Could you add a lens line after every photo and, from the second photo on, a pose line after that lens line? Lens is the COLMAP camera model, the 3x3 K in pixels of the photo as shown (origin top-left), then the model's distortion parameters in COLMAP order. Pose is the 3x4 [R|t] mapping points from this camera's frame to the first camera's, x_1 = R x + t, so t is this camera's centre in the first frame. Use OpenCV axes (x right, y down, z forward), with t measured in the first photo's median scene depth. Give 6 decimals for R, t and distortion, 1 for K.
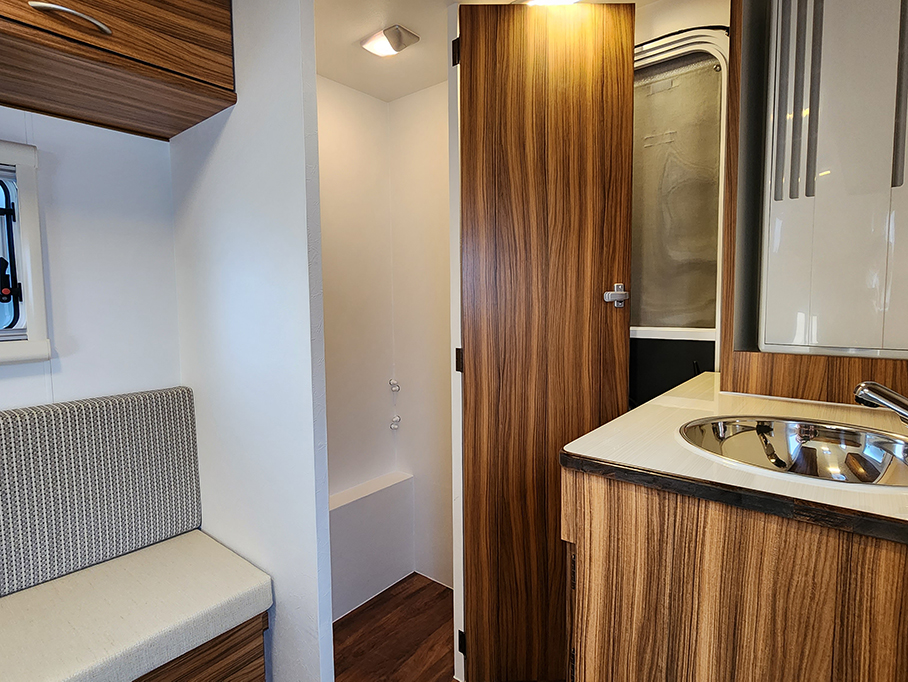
lens RADIAL K [[497.2, 0, 449.3], [0, 497.2, 340.9], [0, 0, 1]] dist [0.001168, 0.000525]
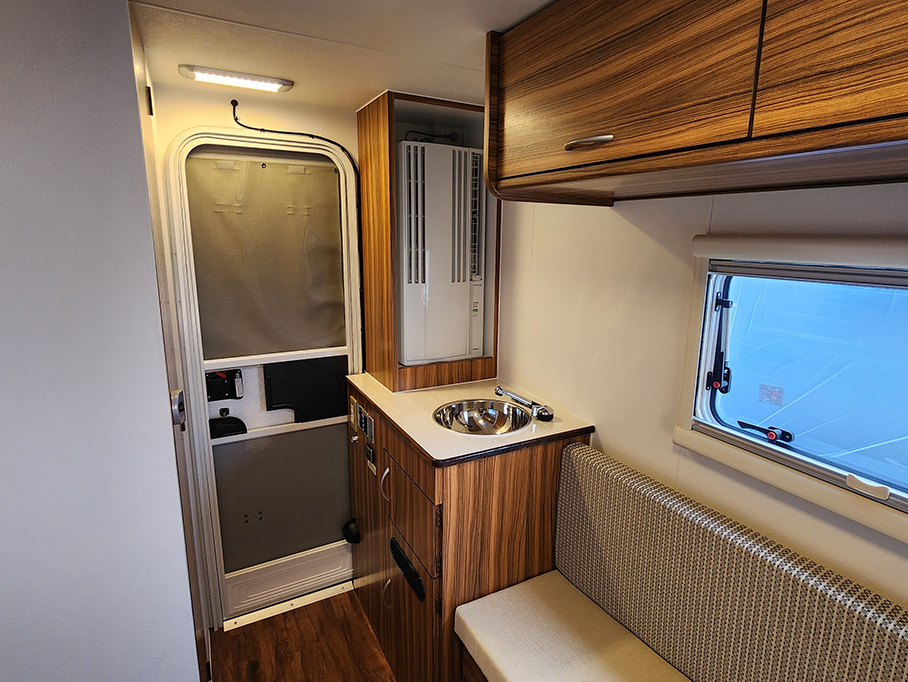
lens RADIAL K [[497.2, 0, 470.3], [0, 497.2, 333.1], [0, 0, 1]] dist [0.001168, 0.000525]
pose [[0.367674, -0.157411, 0.916535, -1.383042], [0.053782, 0.987520, 0.148028, -0.527089], [-0.928398, -0.005133, 0.371552, 0.182196]]
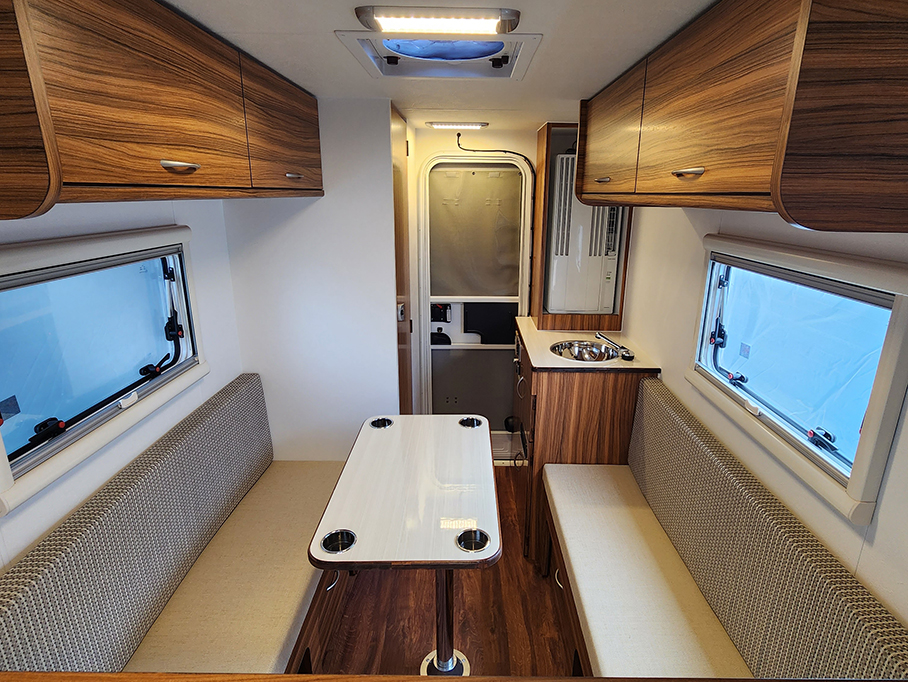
lens RADIAL K [[497.2, 0, 476.3], [0, 497.2, 333.0], [0, 0, 1]] dist [0.001168, 0.000525]
pose [[0.766749, -0.147384, 0.624800, -1.935788], [0.025359, 0.979482, 0.199930, -0.604981], [-0.641446, -0.137452, 0.754754, -1.063741]]
